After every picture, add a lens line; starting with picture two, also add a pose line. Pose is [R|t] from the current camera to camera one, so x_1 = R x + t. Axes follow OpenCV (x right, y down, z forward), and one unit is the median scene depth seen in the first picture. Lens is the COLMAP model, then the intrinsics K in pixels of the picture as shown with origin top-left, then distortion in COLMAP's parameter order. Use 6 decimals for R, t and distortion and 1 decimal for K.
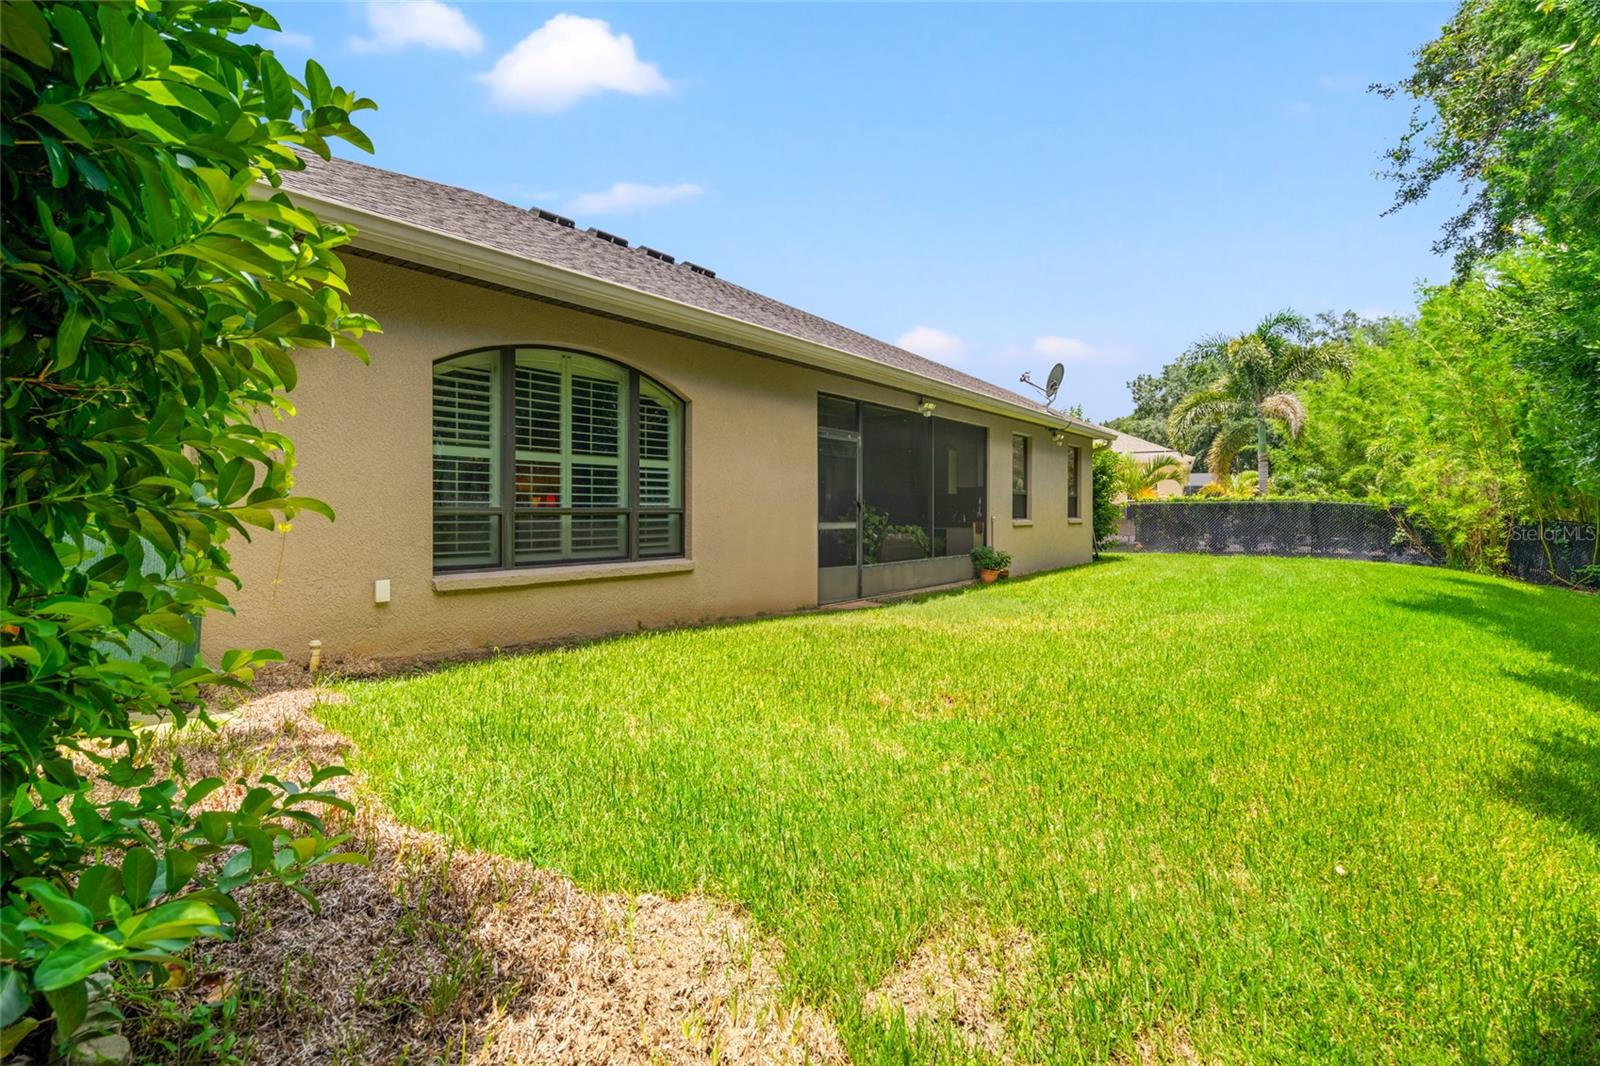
lens RADIAL K [[732.7, 0, 800.2], [0, 732.7, 518.0], [0, 0, 1]] dist [-0.001195, -0.000508]
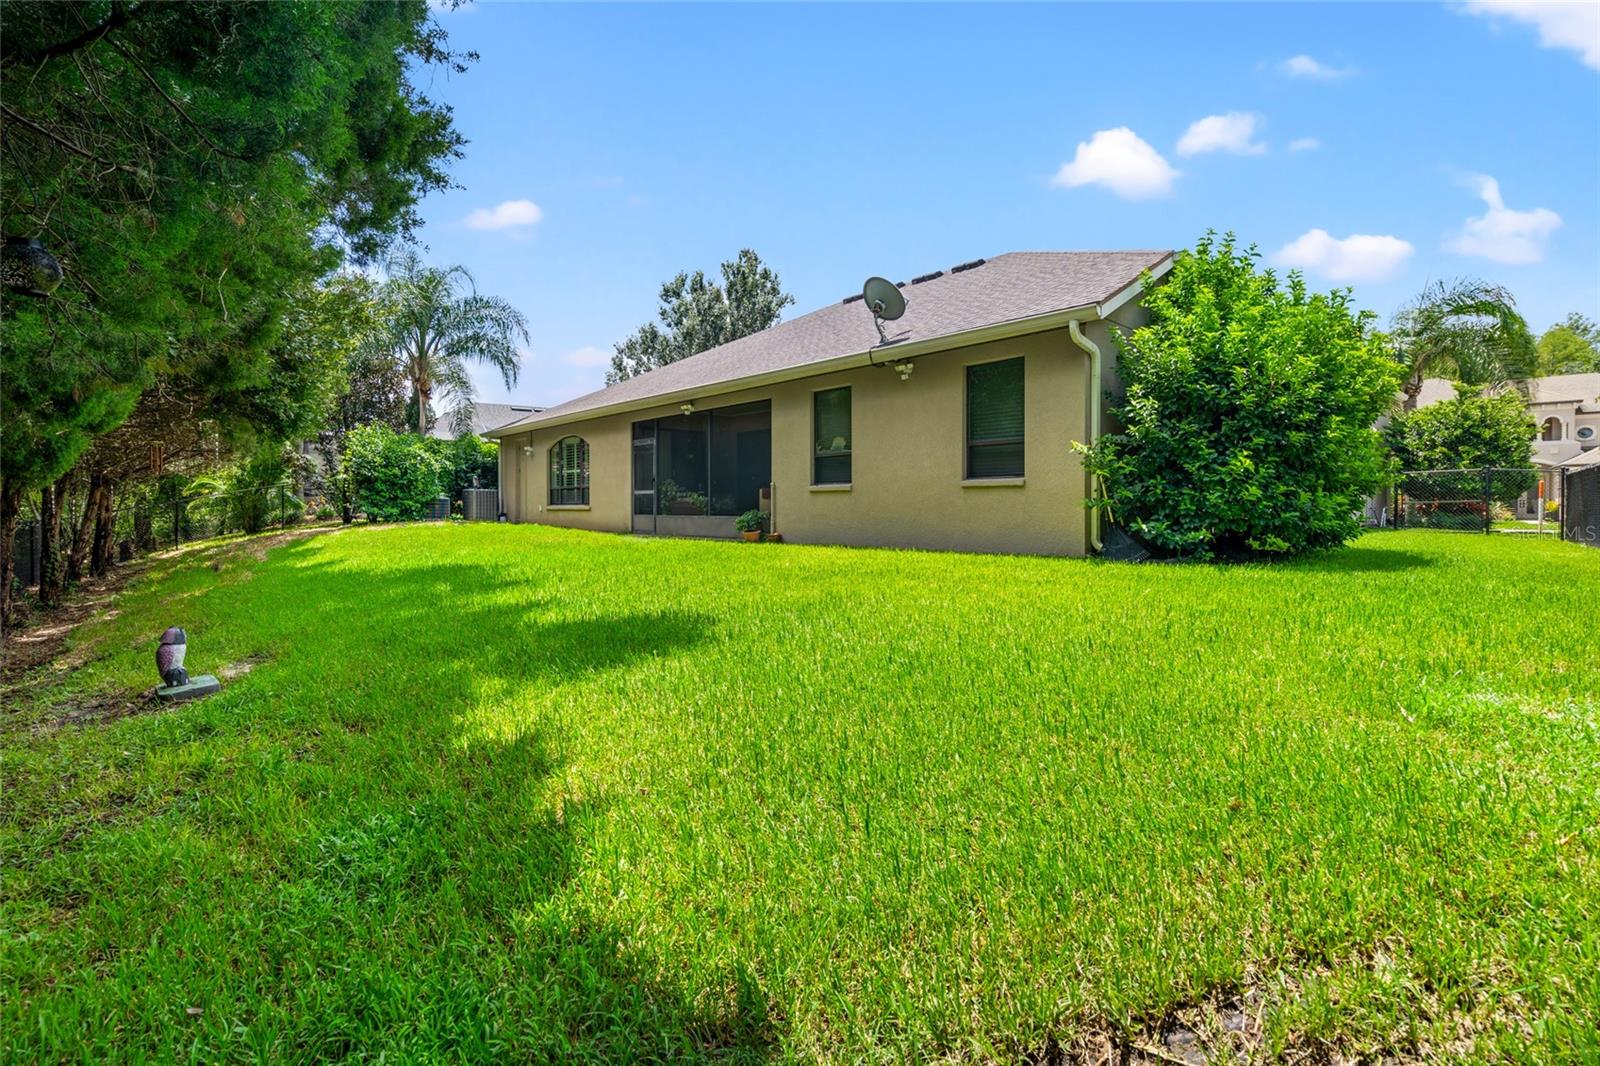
lens RADIAL K [[732.7, 0, 800.8], [0, 732.7, 532.5], [0, 0, 1]] dist [-0.001195, -0.000508]
pose [[-0.164179, 0.032528, -0.985894, 1.815219], [-0.007315, 0.999389, 0.034191, 0.047382], [0.986403, 0.012825, -0.163841, 1.700838]]
